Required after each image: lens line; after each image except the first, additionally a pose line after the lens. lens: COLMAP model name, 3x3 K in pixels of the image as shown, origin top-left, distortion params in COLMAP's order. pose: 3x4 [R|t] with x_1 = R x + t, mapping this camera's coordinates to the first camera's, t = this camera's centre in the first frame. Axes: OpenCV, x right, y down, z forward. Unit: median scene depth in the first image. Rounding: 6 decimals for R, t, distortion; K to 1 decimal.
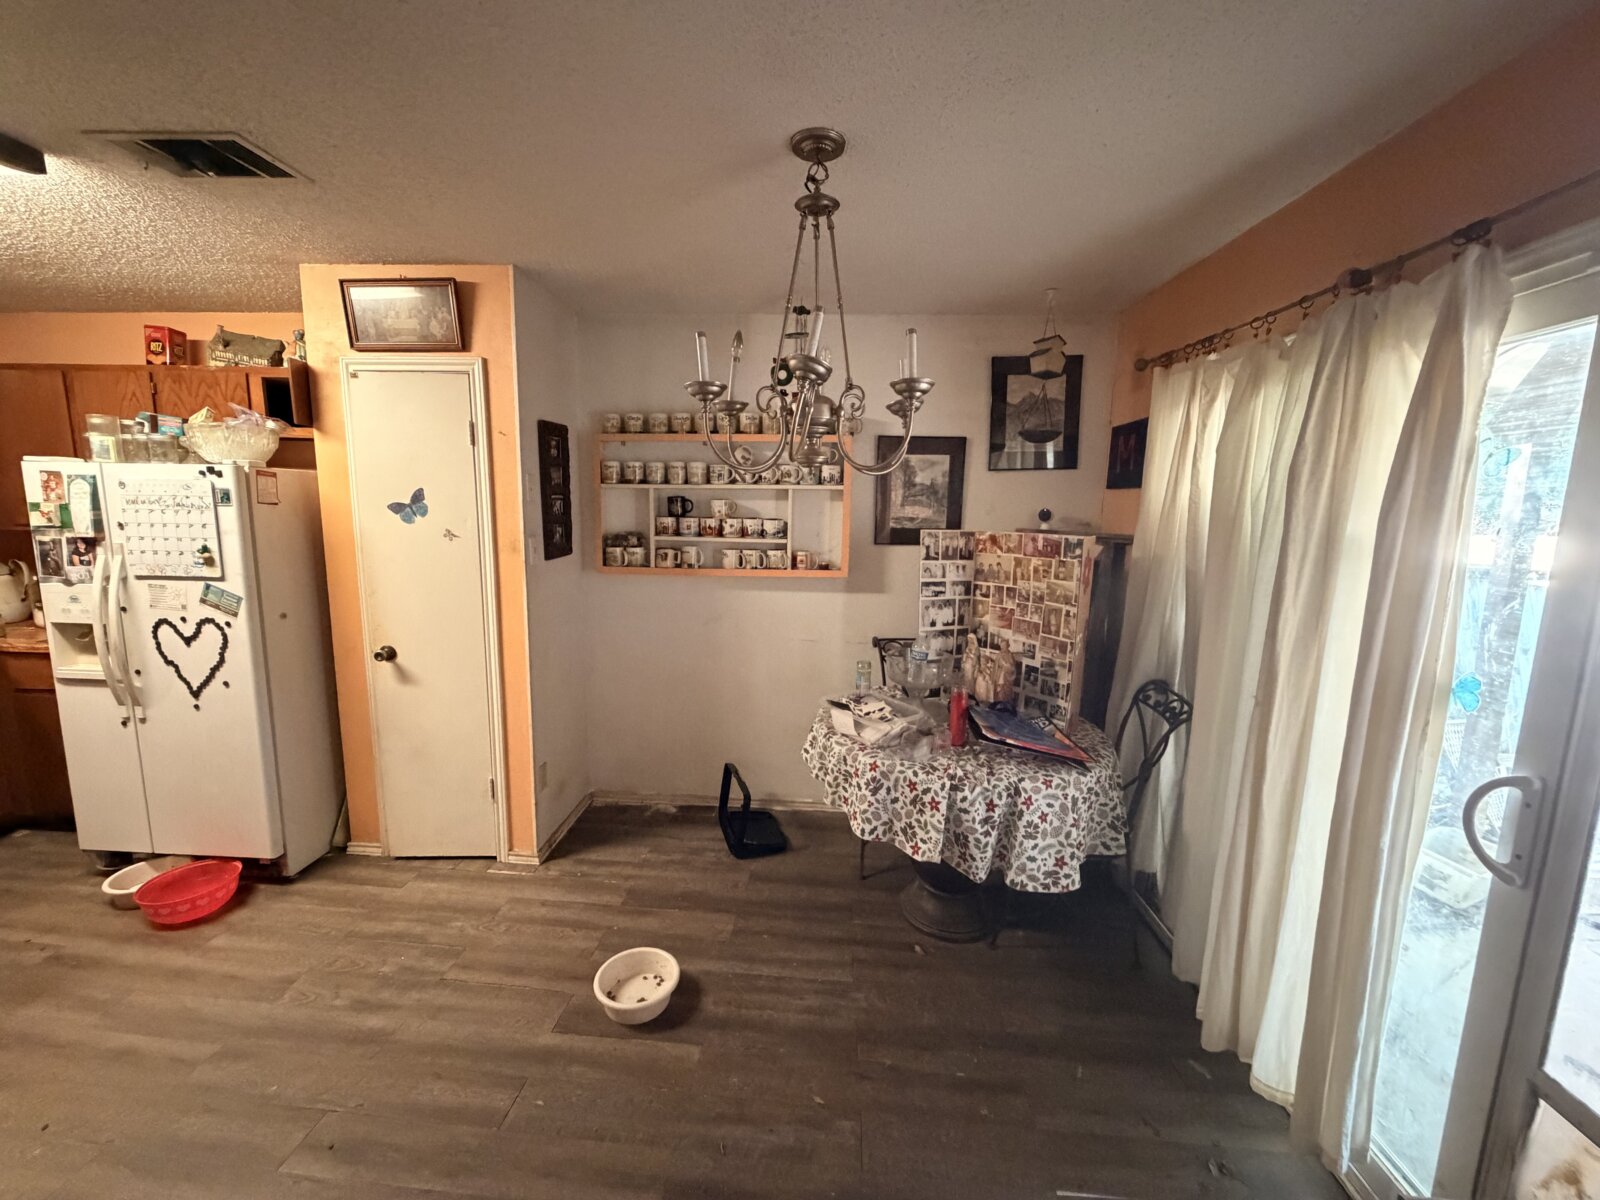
lens RADIAL K [[638.1, 0, 796.5], [0, 638.1, 599.5], [0, 0, 1]] dist [-0.004326, 0.000531]
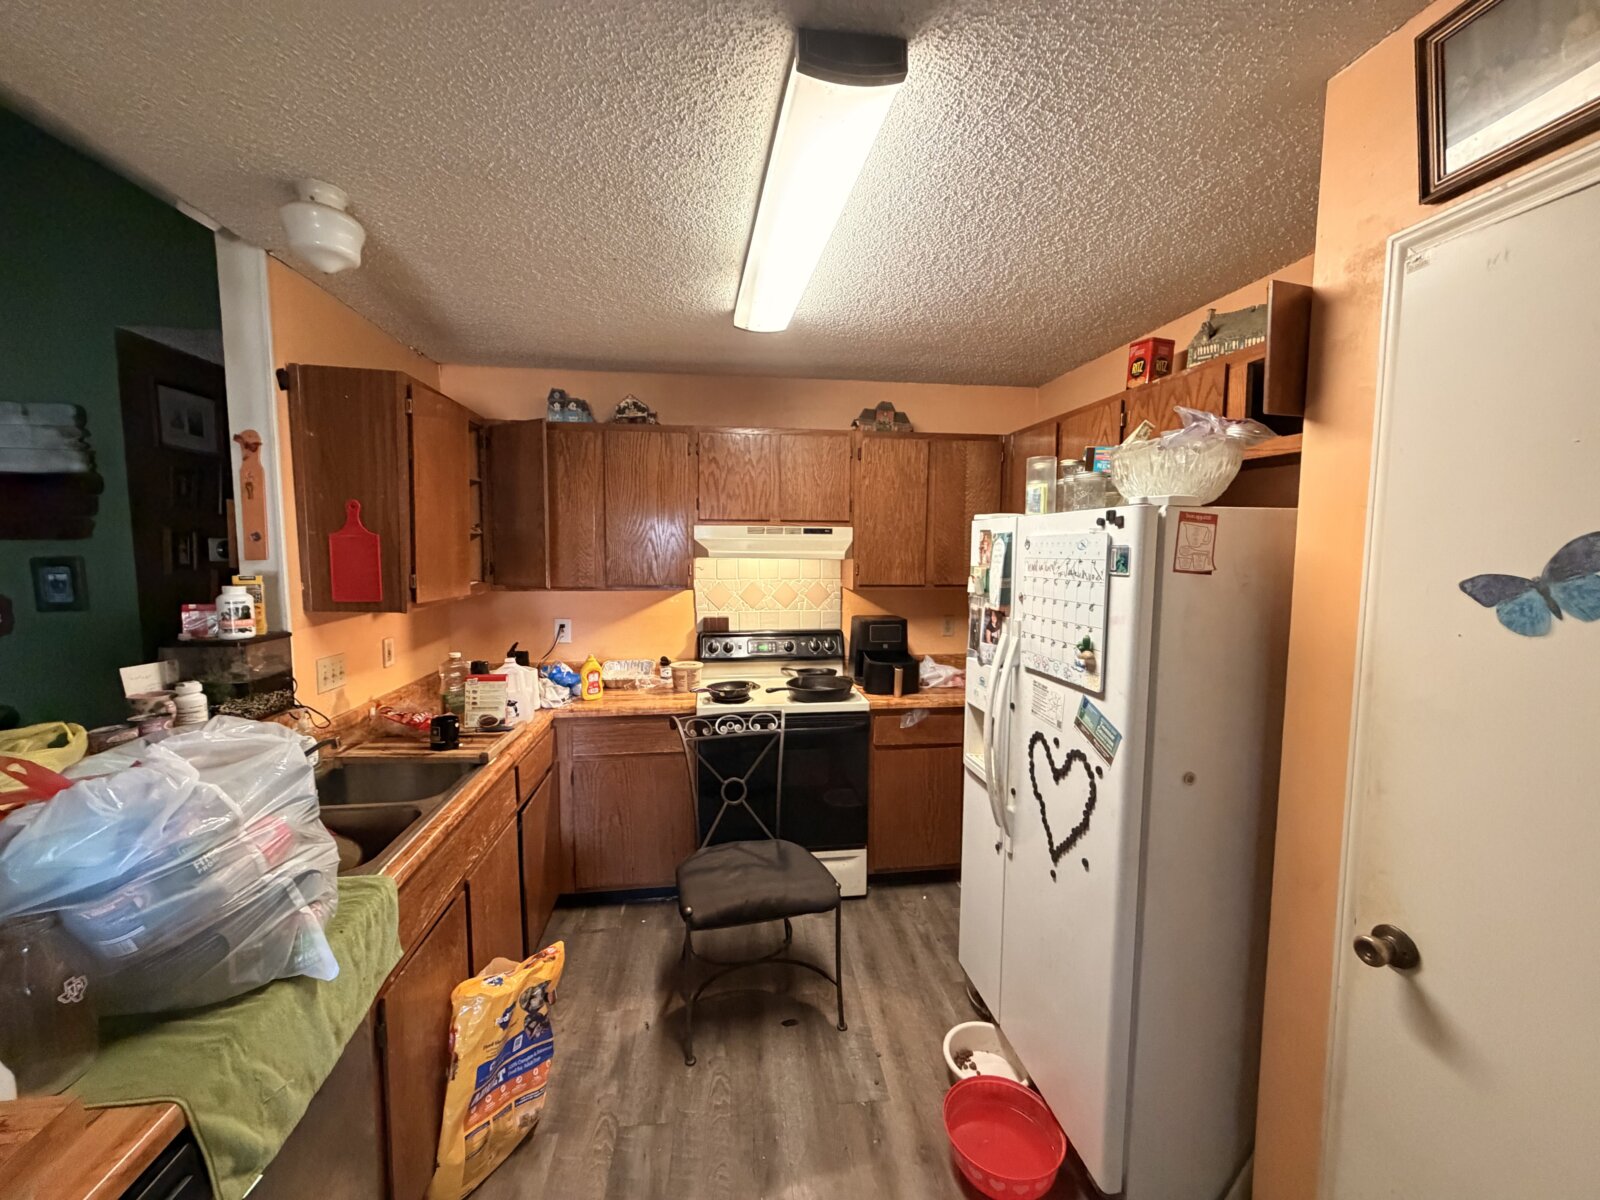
lens RADIAL K [[638.1, 0, 789.5], [0, 638.1, 600.9], [0, 0, 1]] dist [-0.004326, 0.000531]
pose [[0.187520, 0.063678, -0.980195, -0.369323], [-0.145009, 0.988757, 0.036492, -0.098648], [0.971498, 0.135294, 0.194645, 0.575618]]
